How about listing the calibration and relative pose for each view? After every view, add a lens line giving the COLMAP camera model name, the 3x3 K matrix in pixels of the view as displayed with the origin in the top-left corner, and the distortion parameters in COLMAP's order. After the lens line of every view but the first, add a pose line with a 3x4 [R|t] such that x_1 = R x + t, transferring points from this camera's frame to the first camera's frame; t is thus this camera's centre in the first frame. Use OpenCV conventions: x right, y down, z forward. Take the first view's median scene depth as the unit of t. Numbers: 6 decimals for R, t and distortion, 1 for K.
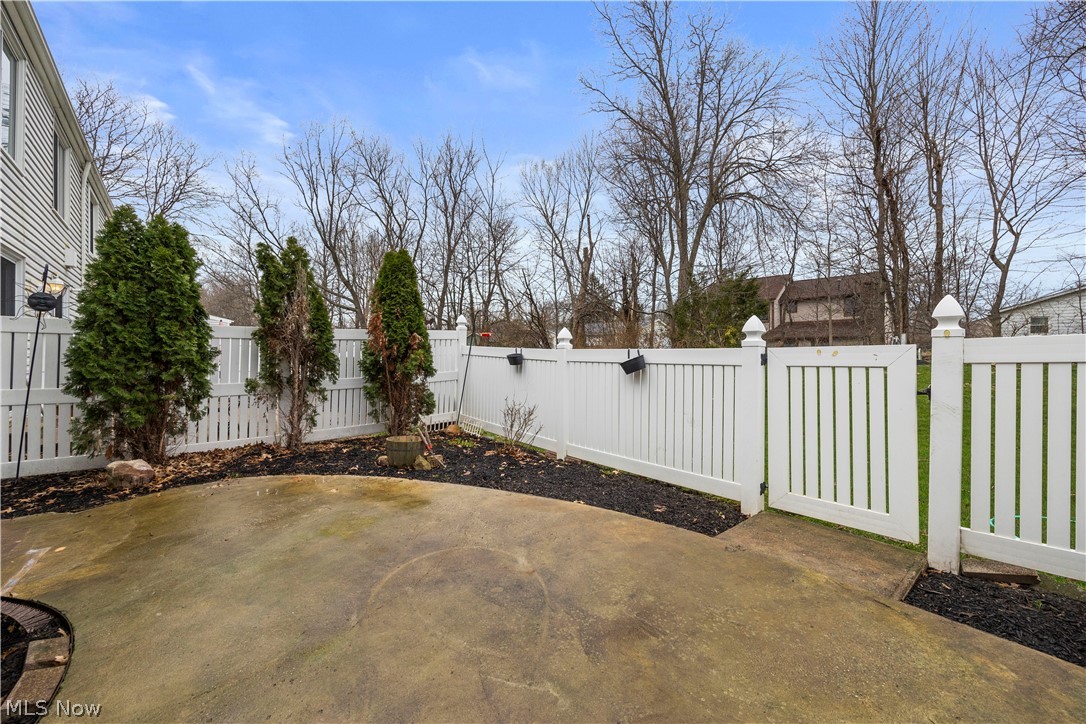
lens RADIAL K [[432.9, 0, 549.6], [0, 432.9, 356.4], [0, 0, 1]] dist [-0.003500, -0.000902]
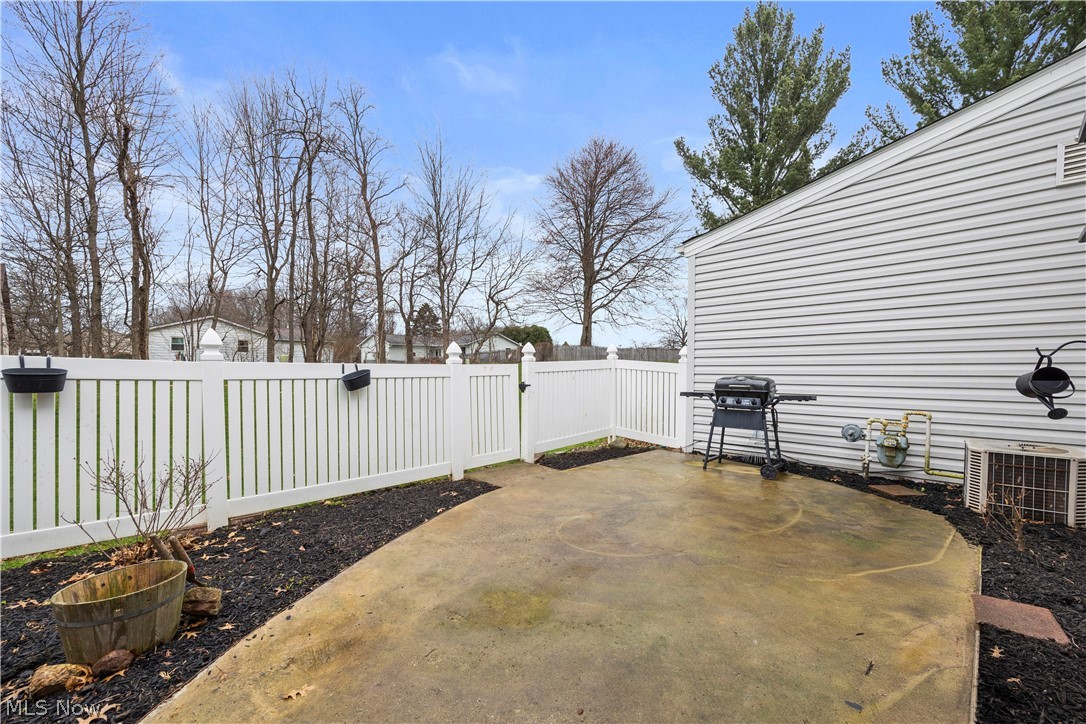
lens RADIAL K [[432.9, 0, 533.9], [0, 432.9, 364.7], [0, 0, 1]] dist [-0.003500, -0.000902]
pose [[-0.062462, 0.001271, 0.998047, -1.025884], [0.006216, 0.999980, -0.000884, -0.015220], [-0.998028, 0.006149, -0.062469, 0.862019]]
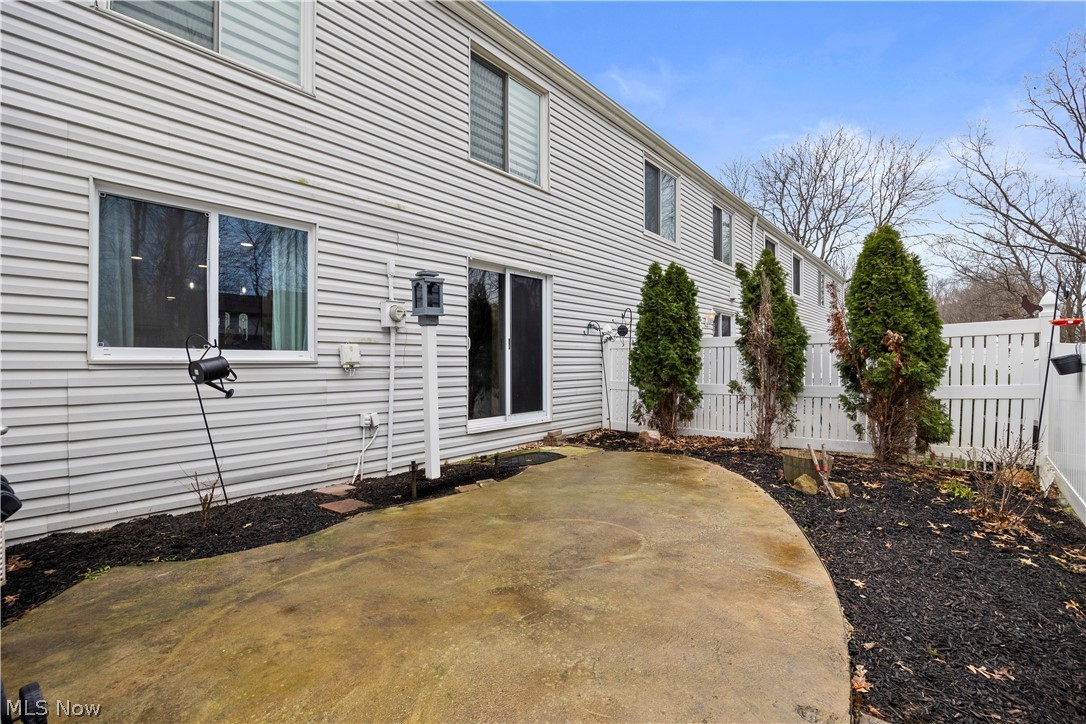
lens RADIAL K [[468.5, 0, 538.2], [0, 468.5, 361.0], [0, 0, 1]] dist [-0.024536, 0.001311]
pose [[0.137696, -0.006735, -0.990452, 0.708858], [-0.001575, 0.999974, -0.007019, 0.010973], [0.990473, 0.002526, 0.137682, 0.445507]]
